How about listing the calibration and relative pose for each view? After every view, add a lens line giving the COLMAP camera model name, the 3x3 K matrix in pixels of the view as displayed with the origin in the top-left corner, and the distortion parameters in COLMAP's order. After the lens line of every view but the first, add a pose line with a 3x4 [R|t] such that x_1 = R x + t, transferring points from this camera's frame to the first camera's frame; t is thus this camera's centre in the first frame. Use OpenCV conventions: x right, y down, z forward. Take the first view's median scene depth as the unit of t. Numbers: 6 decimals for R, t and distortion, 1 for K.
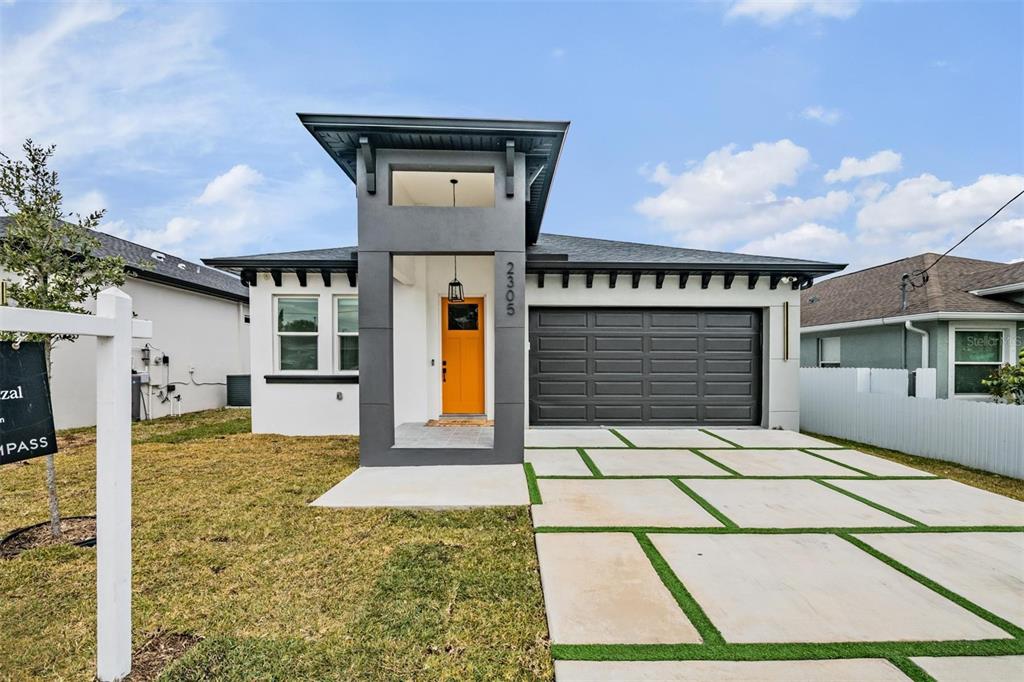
lens RADIAL K [[409.8, 0, 511.6], [0, 409.8, 346.6], [0, 0, 1]] dist [-0.013819, -0.000305]
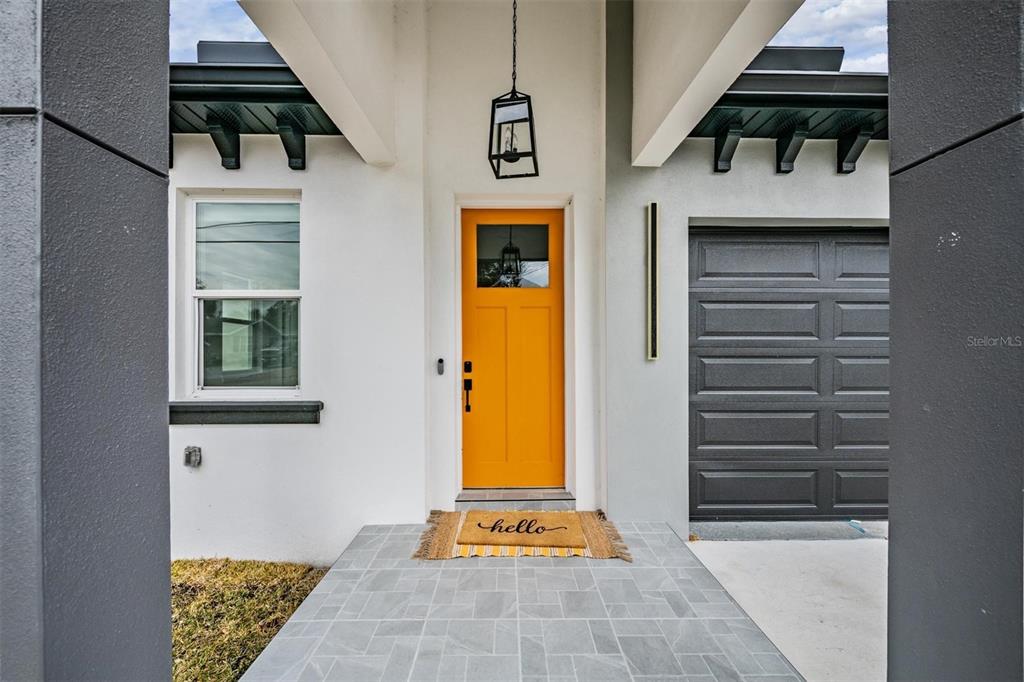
lens RADIAL K [[409.8, 0, 511.6], [0, 409.8, 346.6], [0, 0, 1]] dist [-0.013819, -0.000305]
pose [[0.999999, -0.000097, -0.001336, -0.120055], [0.000106, 0.999973, 0.007313, 0.016453], [0.001335, -0.007313, 0.999972, 0.587861]]
